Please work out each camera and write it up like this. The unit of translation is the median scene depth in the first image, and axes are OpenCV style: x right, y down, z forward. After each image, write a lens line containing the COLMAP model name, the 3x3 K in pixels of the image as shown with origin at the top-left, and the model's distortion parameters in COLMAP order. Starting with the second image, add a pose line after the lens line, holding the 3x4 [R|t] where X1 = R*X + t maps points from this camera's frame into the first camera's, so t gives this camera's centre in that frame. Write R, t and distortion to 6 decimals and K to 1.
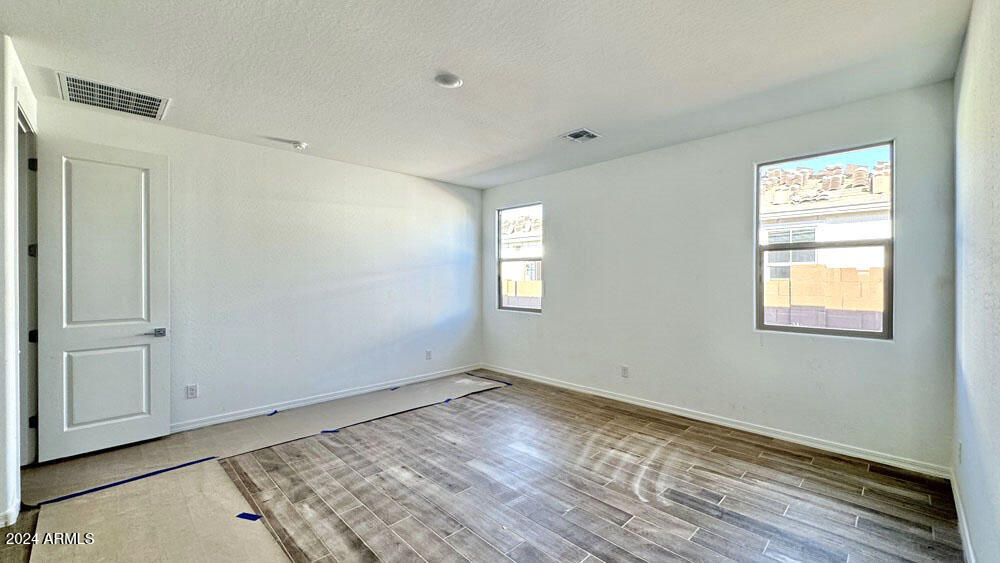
lens RADIAL K [[400.2, 0, 496.1], [0, 400.2, 280.9], [0, 0, 1]] dist [-0.001458, 0.000174]
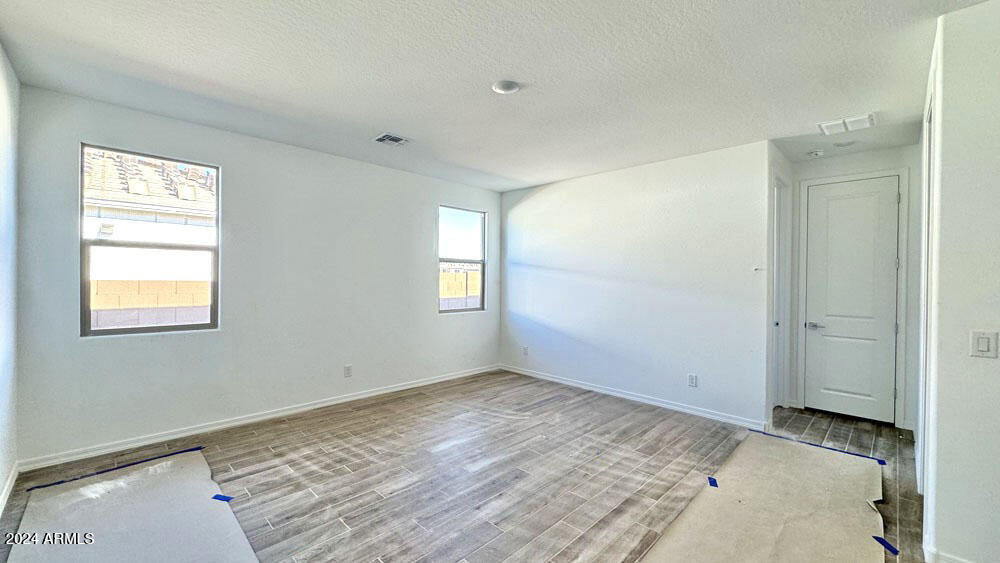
lens RADIAL K [[400.2, 0, 496.1], [0, 400.2, 280.9], [0, 0, 1]] dist [-0.001458, 0.000174]
pose [[-0.011630, -0.005717, 0.999916, -0.870883], [-0.004098, 0.999976, 0.005670, -0.014654], [-0.999924, -0.004031, -0.011653, 0.789909]]
